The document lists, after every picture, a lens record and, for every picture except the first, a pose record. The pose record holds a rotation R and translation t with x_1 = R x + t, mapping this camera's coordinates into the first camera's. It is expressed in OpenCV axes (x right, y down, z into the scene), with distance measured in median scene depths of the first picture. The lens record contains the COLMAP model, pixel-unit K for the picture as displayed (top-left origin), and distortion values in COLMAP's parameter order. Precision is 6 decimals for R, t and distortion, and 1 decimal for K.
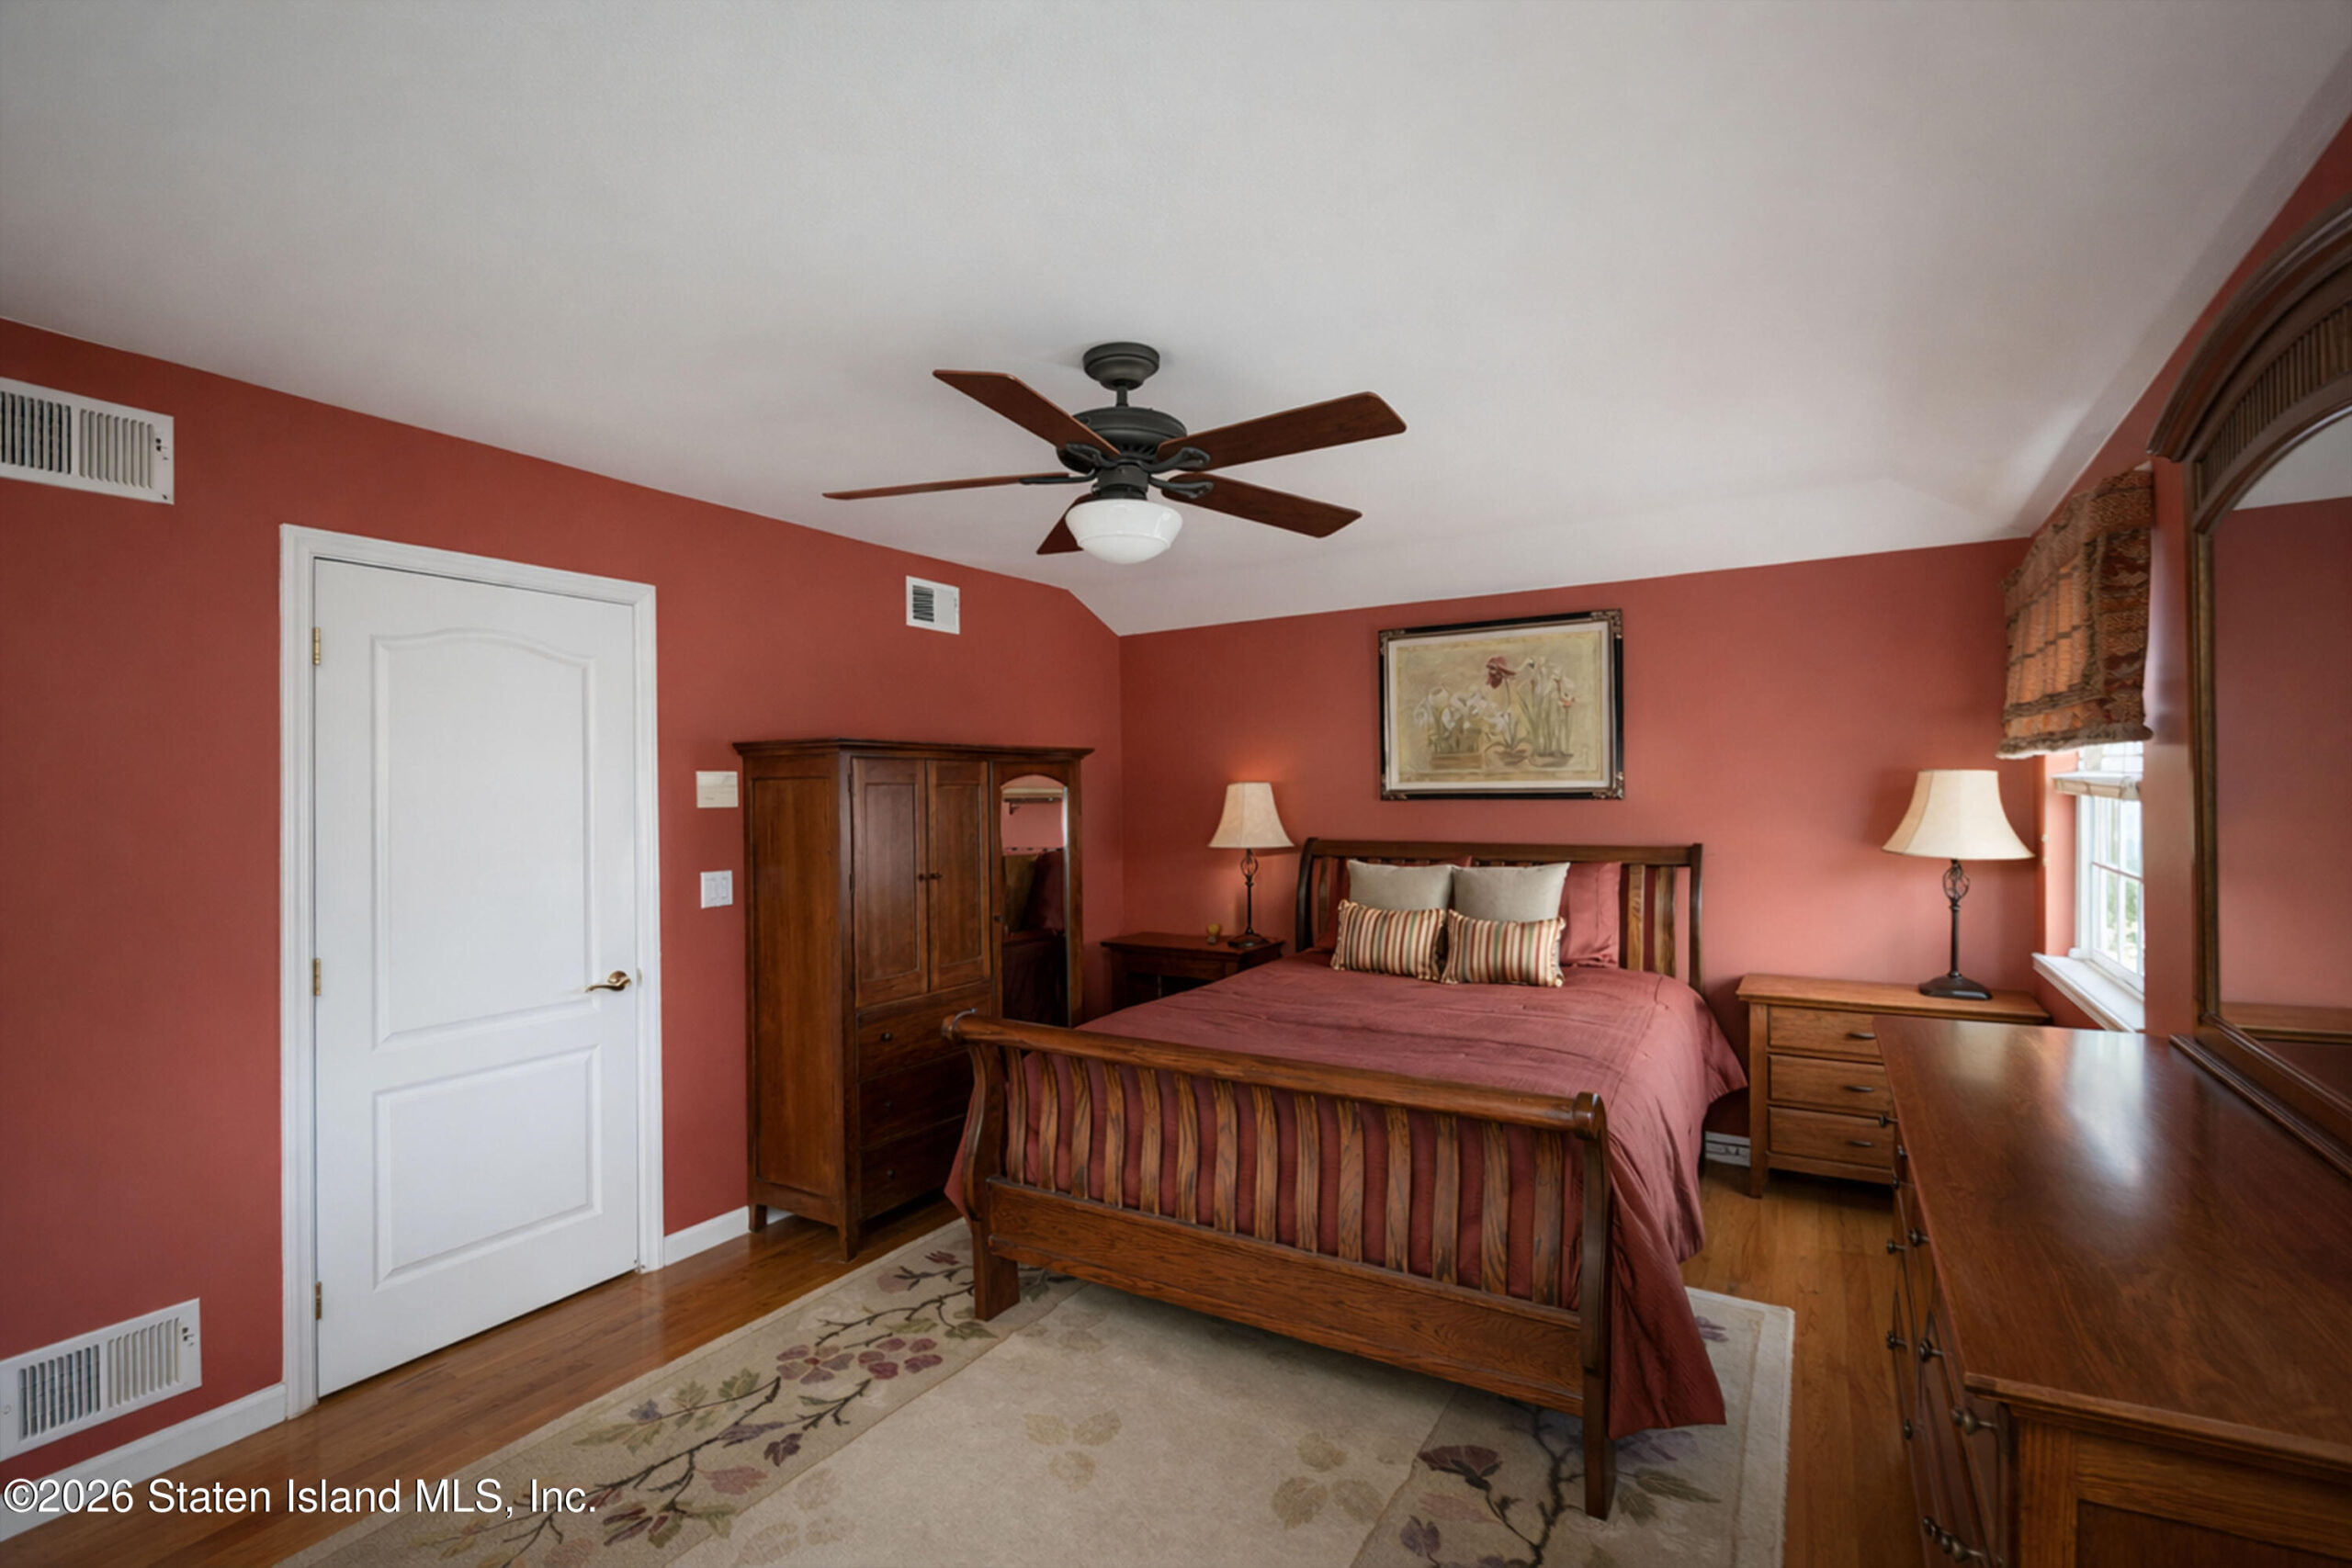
lens RADIAL K [[1050.0, 0, 1171.3], [0, 1050.0, 784.4], [0, 0, 1]] dist [-0.000555, -0.001538]
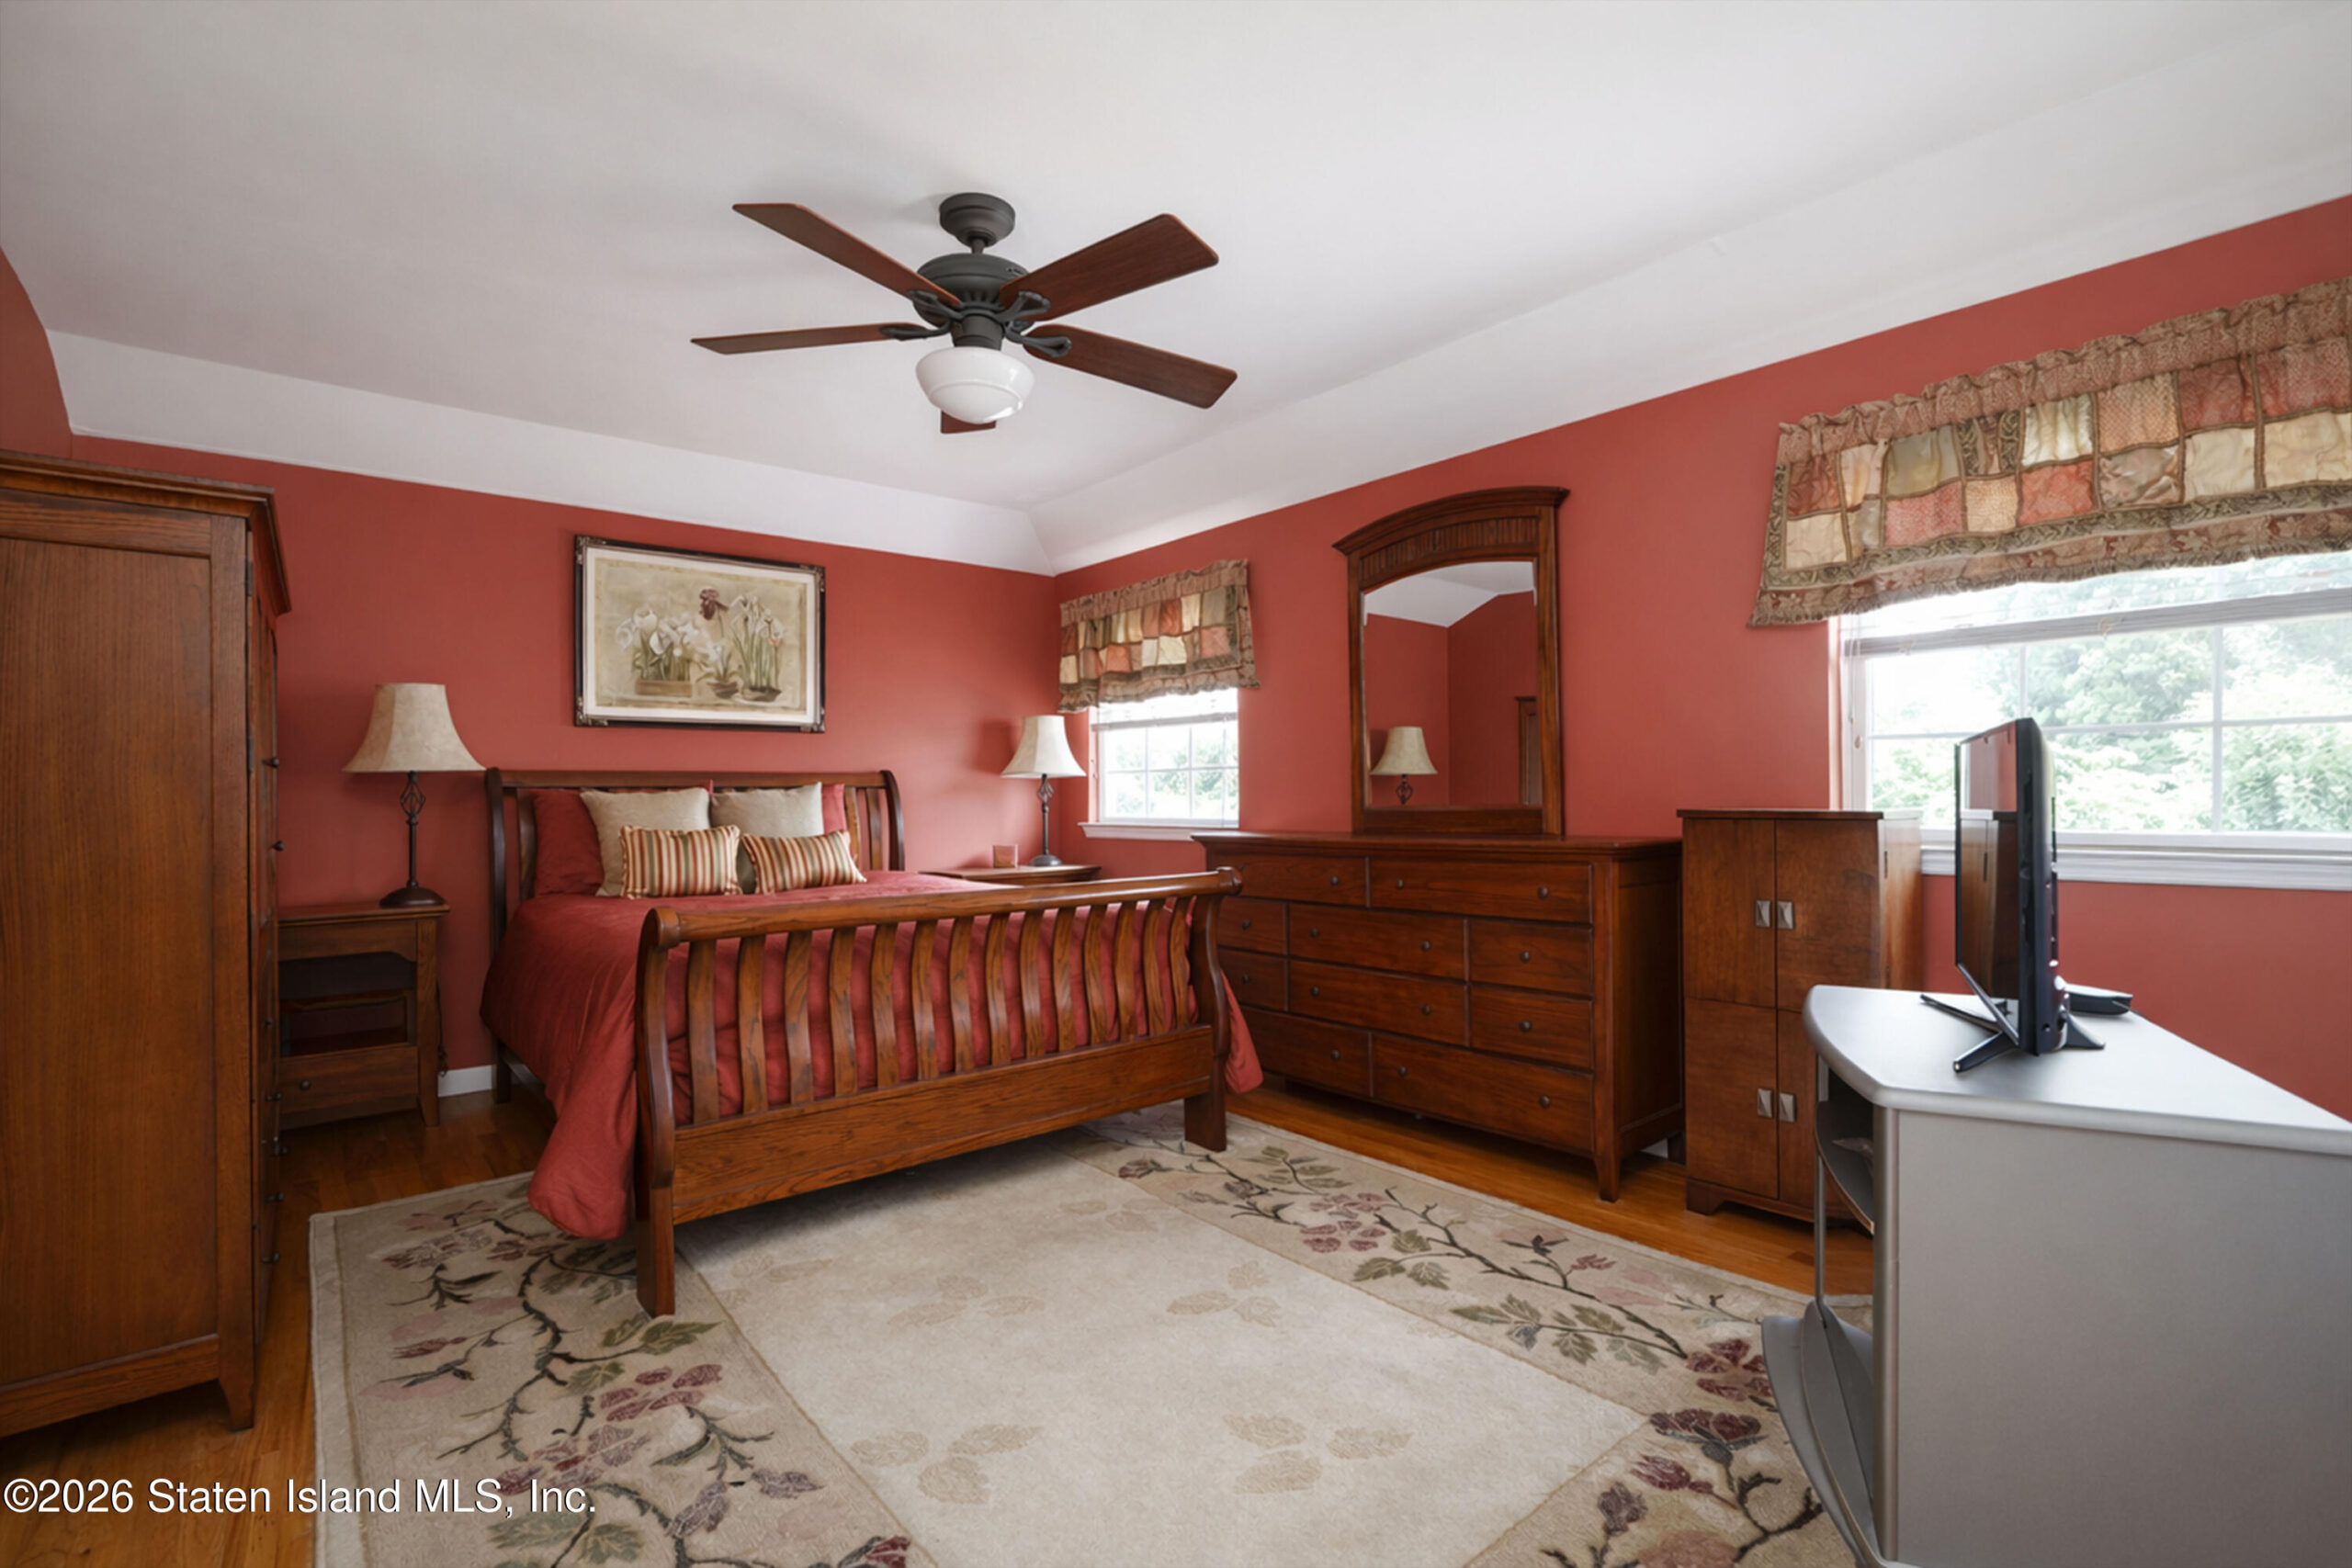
lens RADIAL K [[1050.0, 0, 1166.9], [0, 1050.0, 790.9], [0, 0, 1]] dist [-0.000555, -0.001538]
pose [[0.335750, 0.004186, 0.941942, -0.502802], [-0.000874, 0.999991, -0.004132, 0.078561], [-0.941951, 0.000564, 0.335750, 0.253937]]
